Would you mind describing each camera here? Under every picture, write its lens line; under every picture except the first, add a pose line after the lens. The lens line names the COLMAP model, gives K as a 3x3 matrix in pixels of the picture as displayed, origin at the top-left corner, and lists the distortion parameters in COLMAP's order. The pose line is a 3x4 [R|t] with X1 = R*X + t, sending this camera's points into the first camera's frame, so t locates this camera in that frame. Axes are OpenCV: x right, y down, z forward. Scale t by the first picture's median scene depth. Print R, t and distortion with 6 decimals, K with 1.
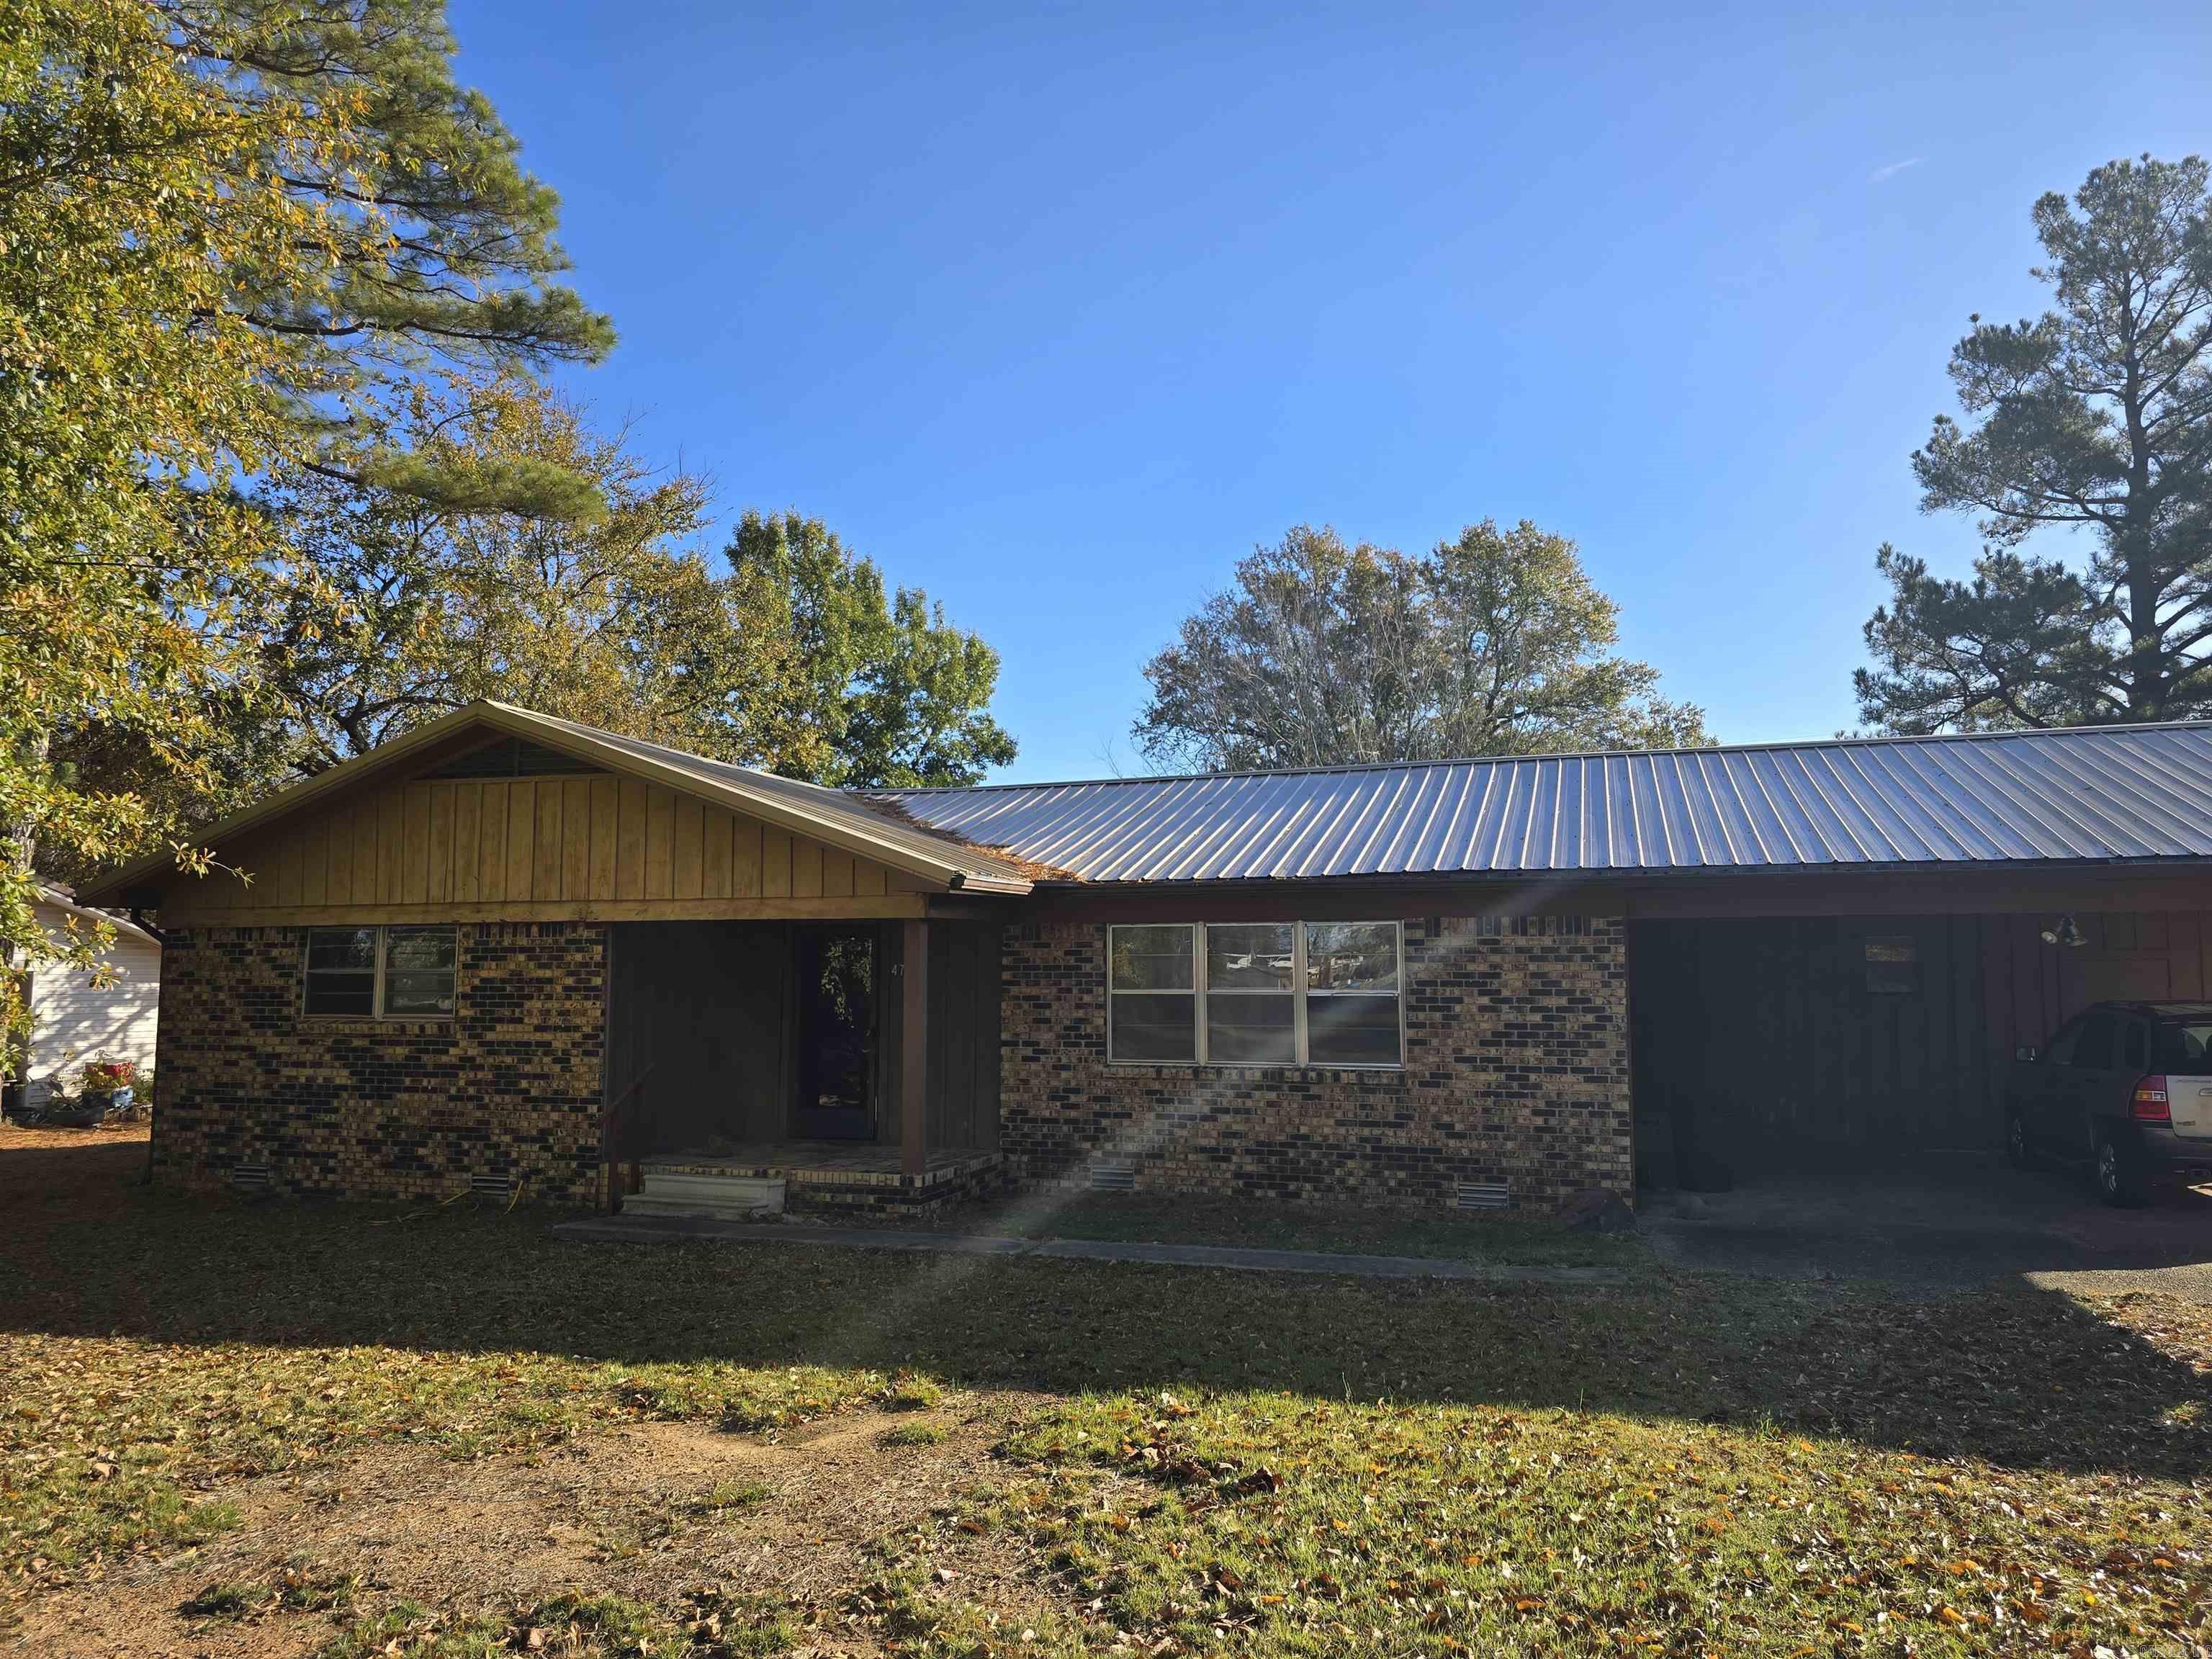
lens RADIAL K [[1511.3, 0, 1116.0], [0, 1511.3, 853.0], [0, 0, 1]] dist [0.107385, -0.143560]
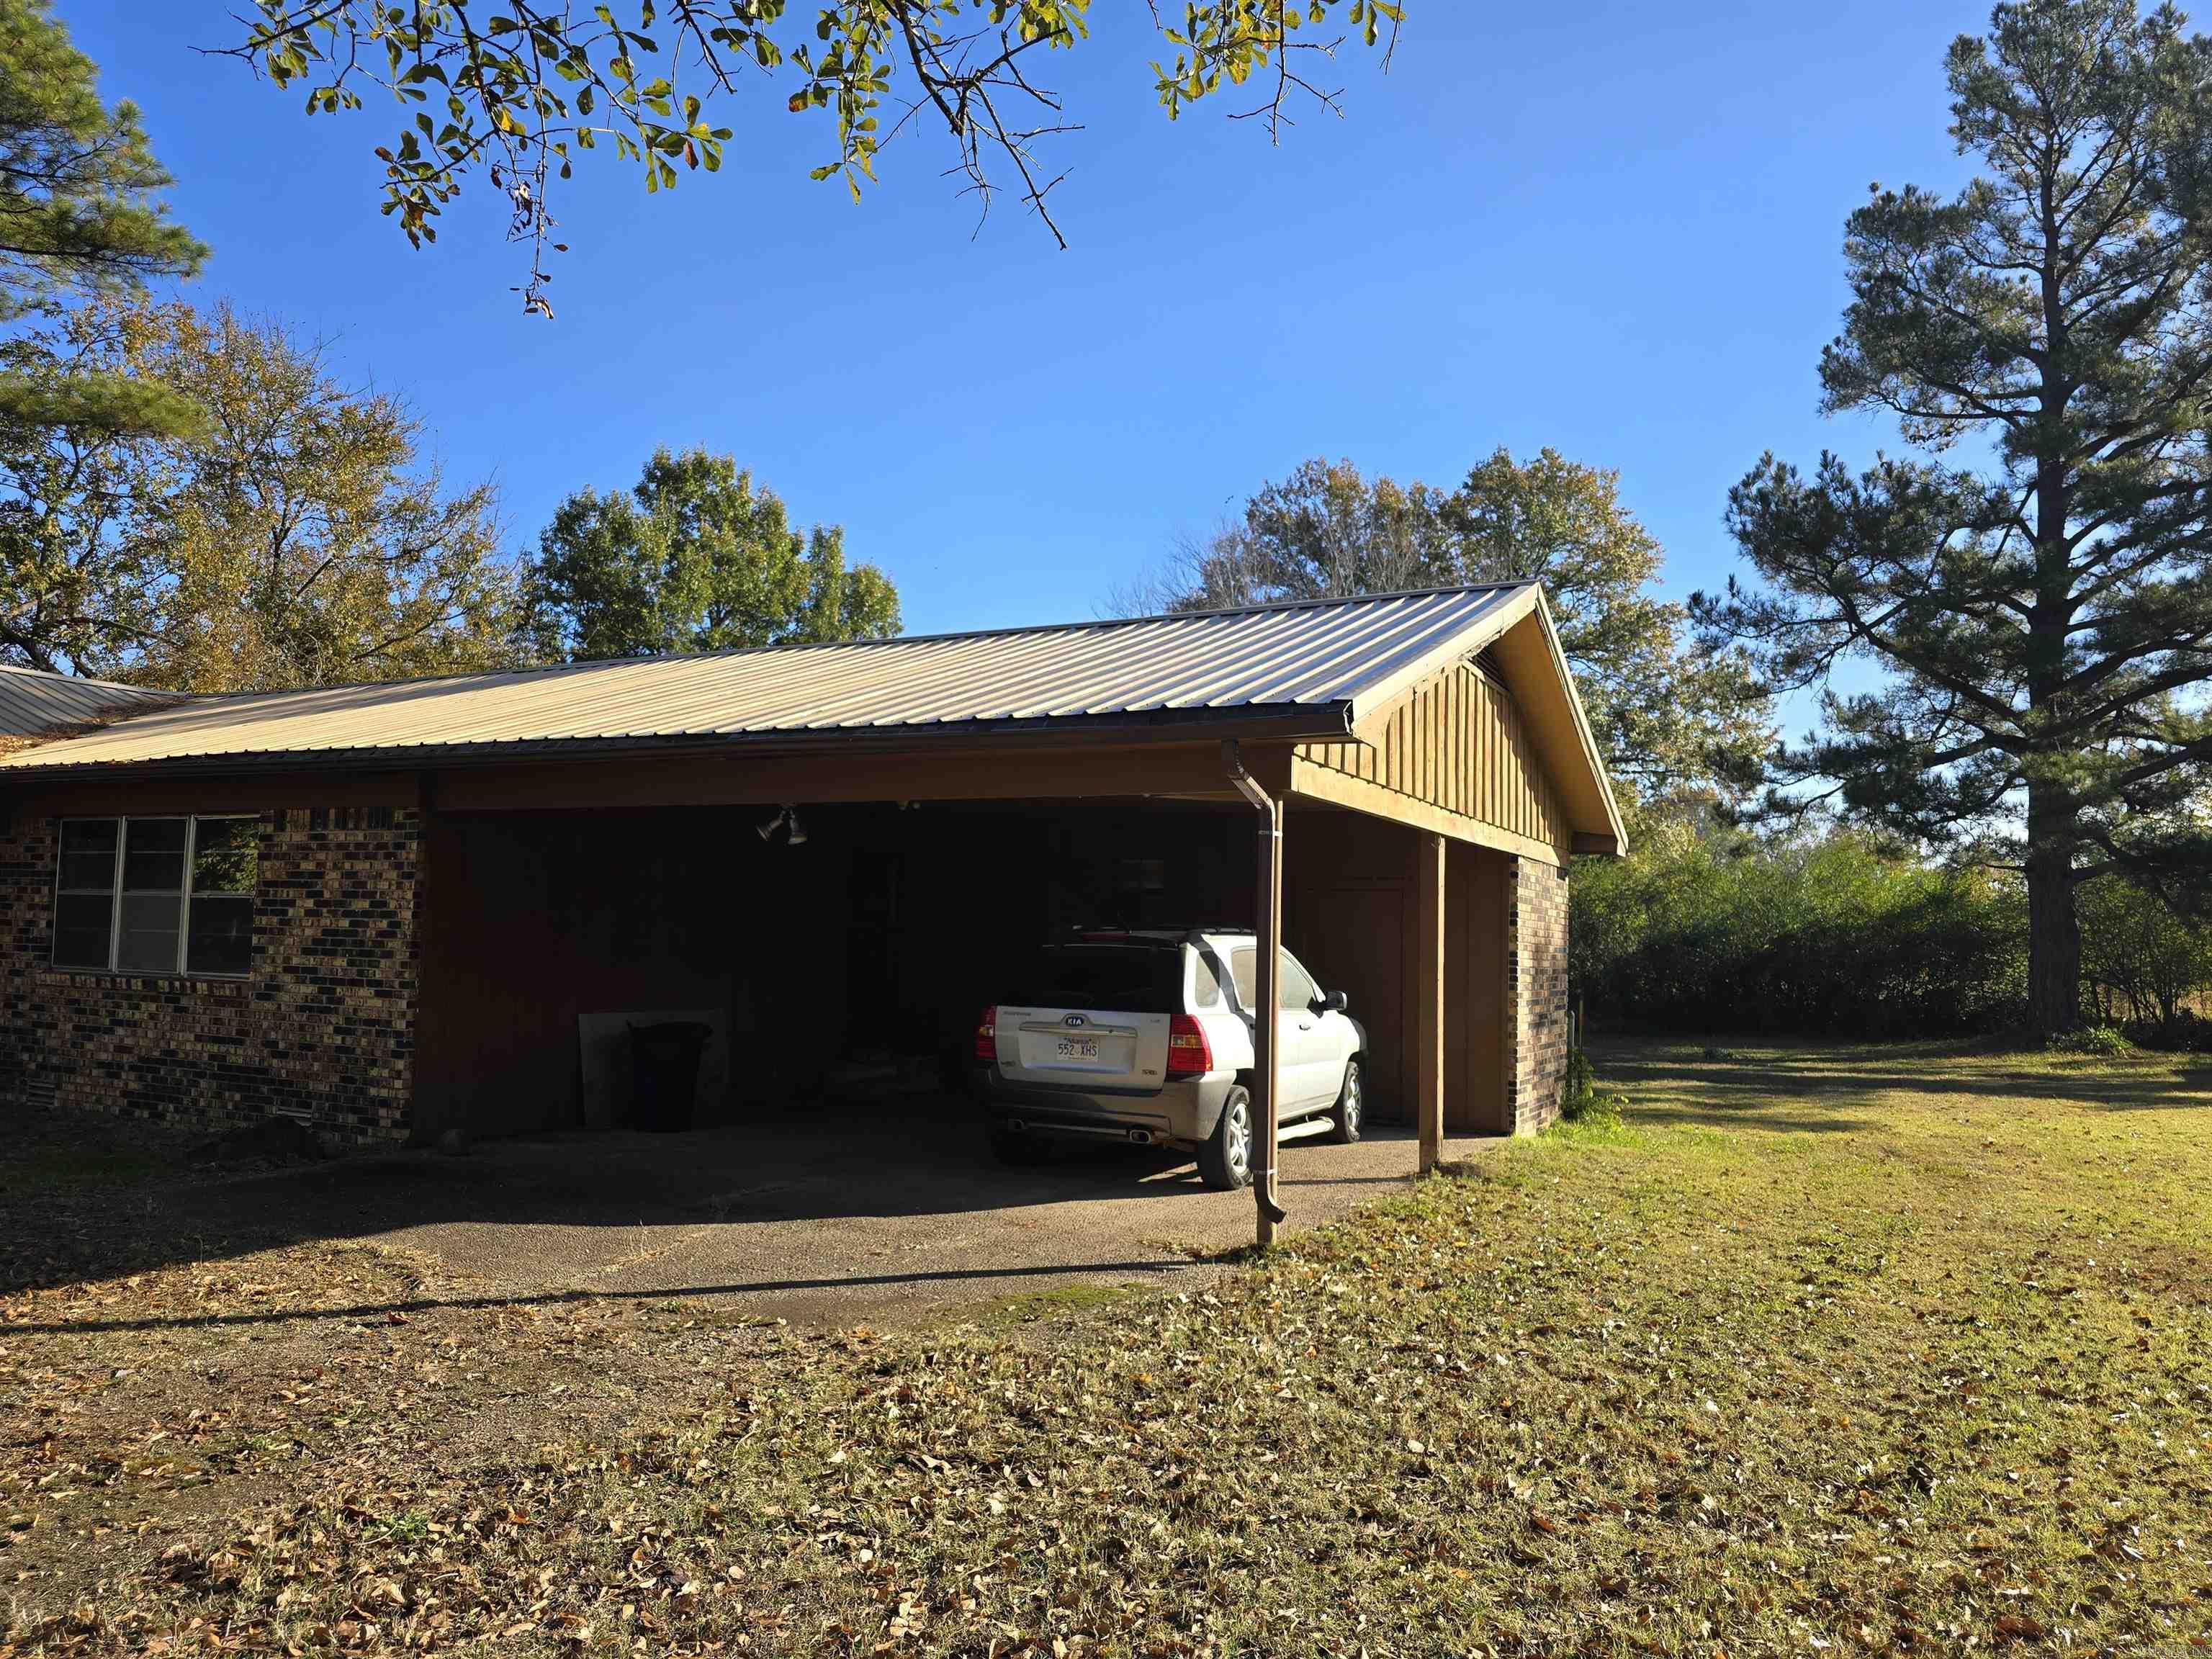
lens RADIAL K [[1512.6, 0, 1110.8], [0, 1512.6, 862.2], [0, 0, 1]] dist [0.028253, -0.000224]
pose [[0.987587, 0.019095, -0.155911, 0.780021], [-0.014101, 0.999353, 0.033075, 0.034970], [0.156441, -0.030466, 0.987217, 0.189504]]
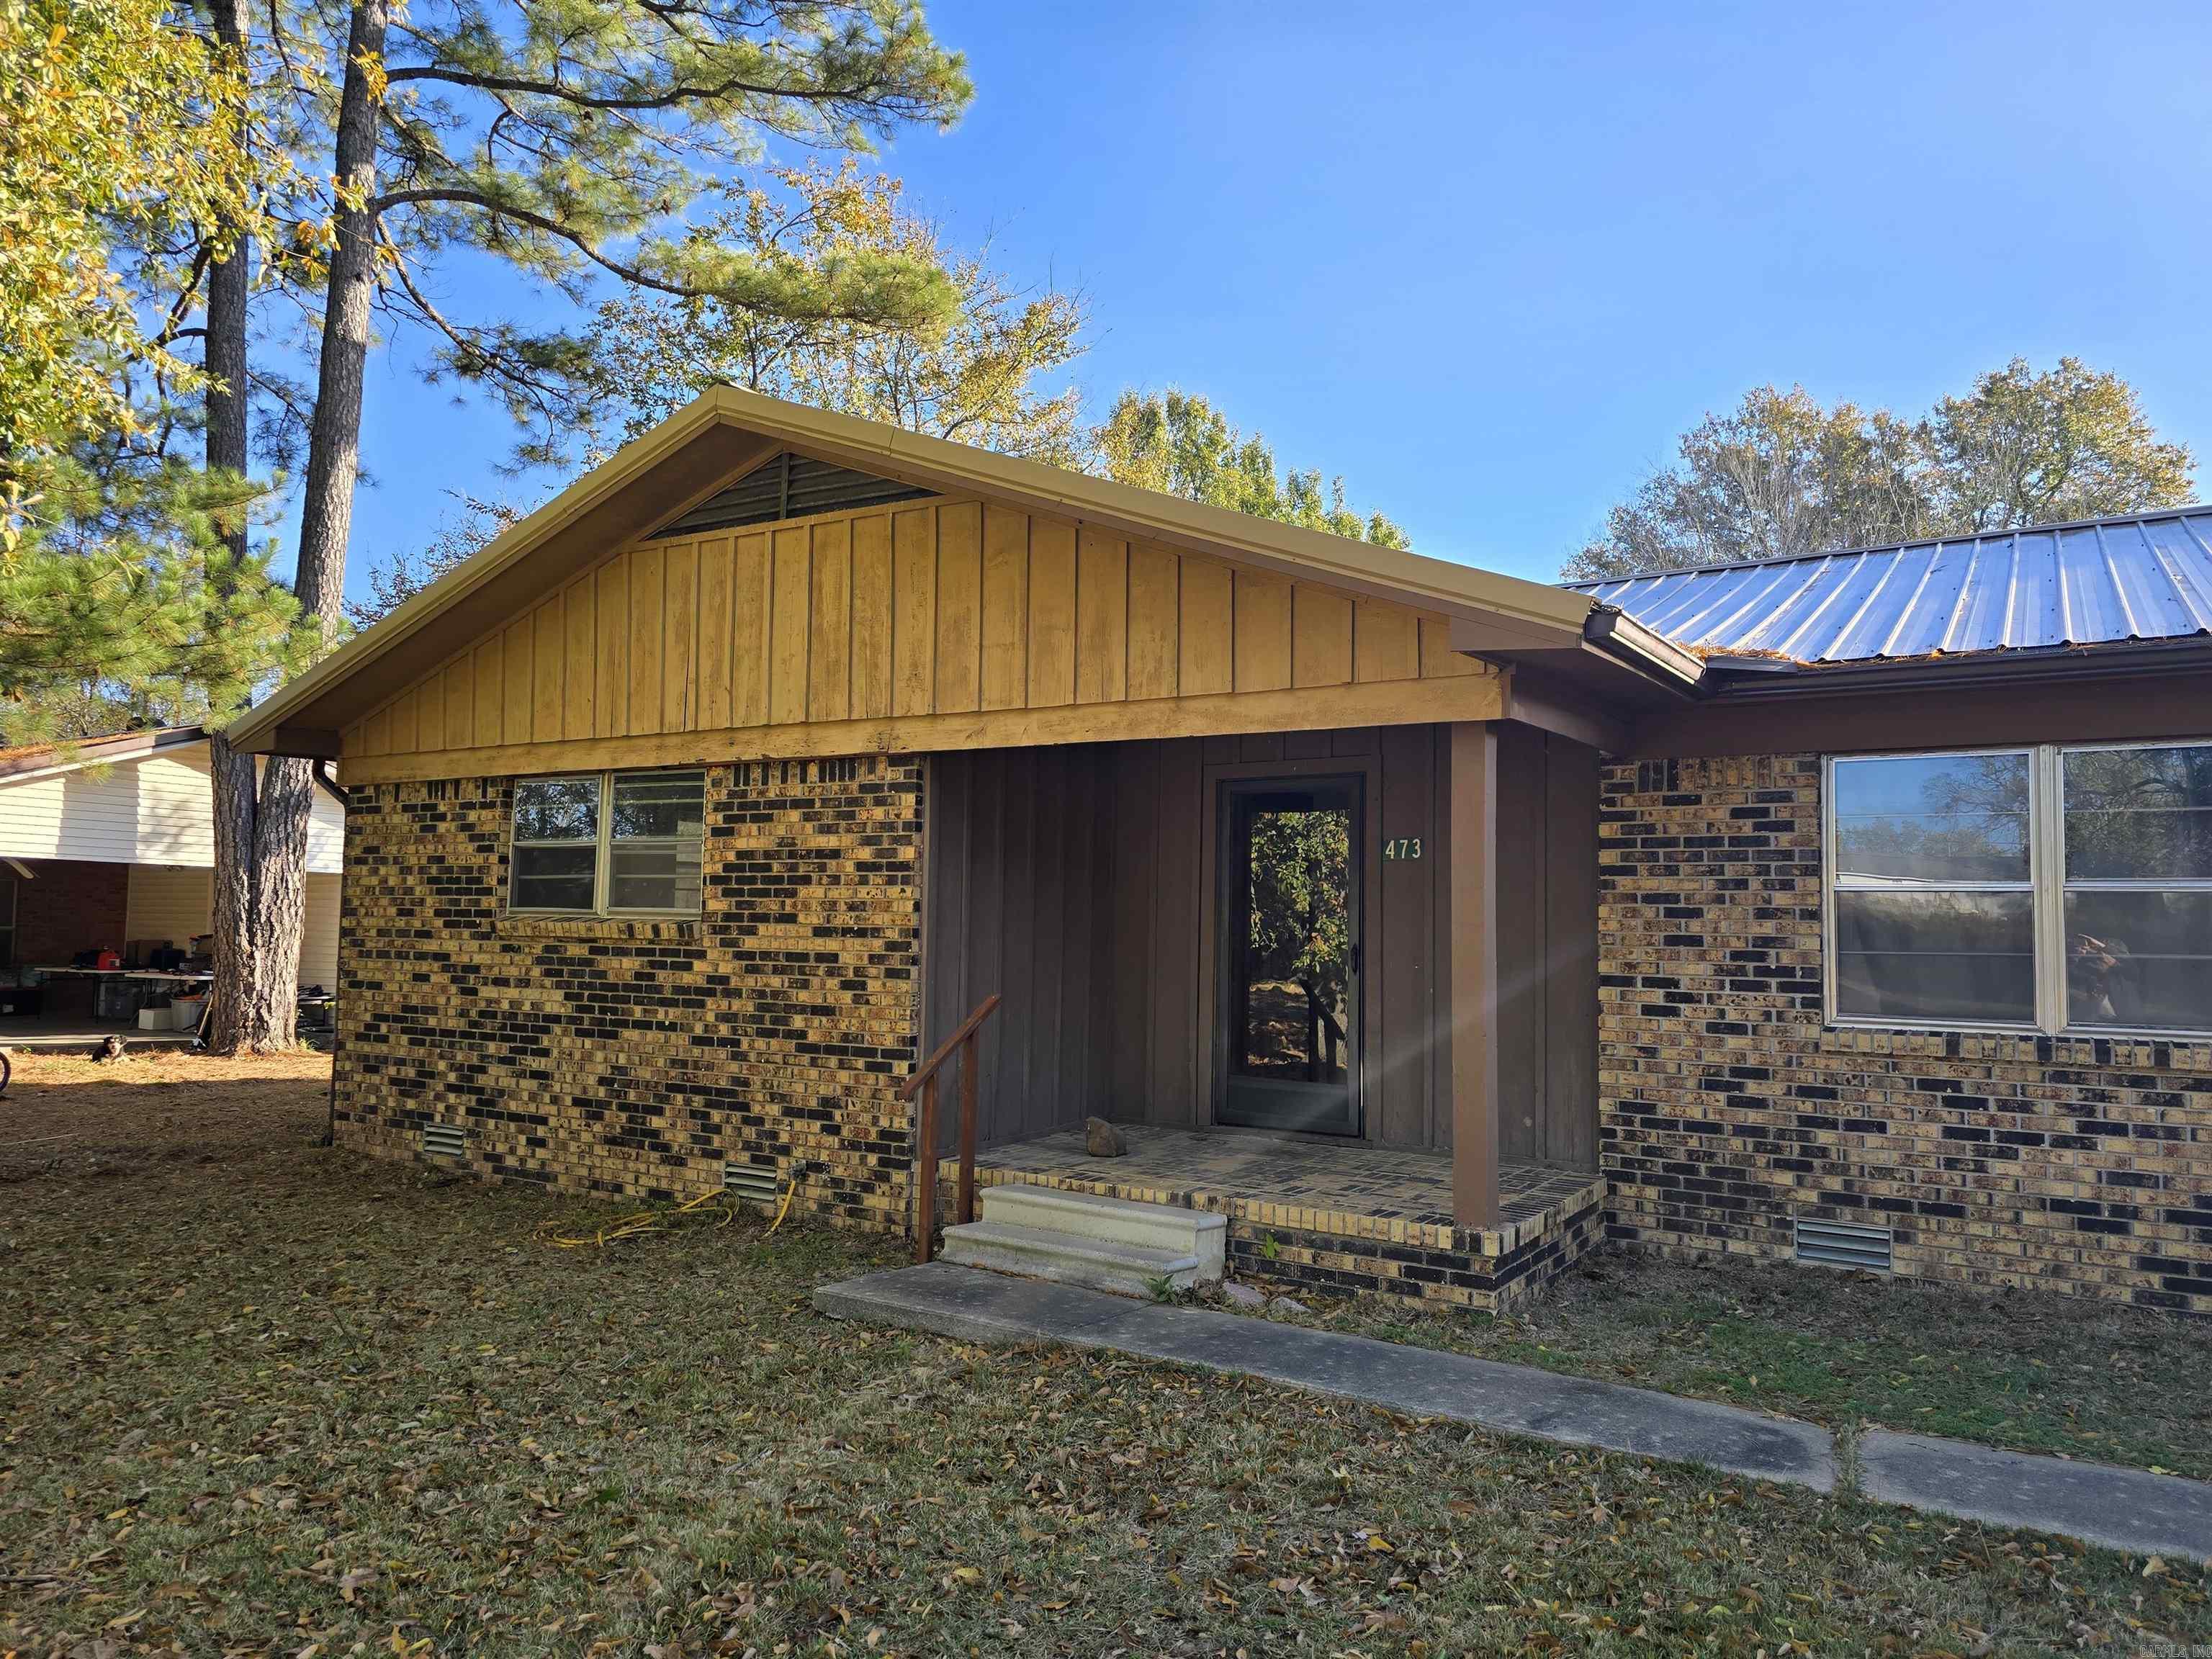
lens RADIAL K [[1511.3, 0, 1116.0], [0, 1511.3, 853.0], [0, 0, 1]] dist [0.107385, -0.143560]
pose [[0.971395, 0.004889, -0.237421, -0.118639], [0.003266, 0.999418, 0.033943, 0.062473], [0.237449, -0.033748, 0.970814, 0.438847]]
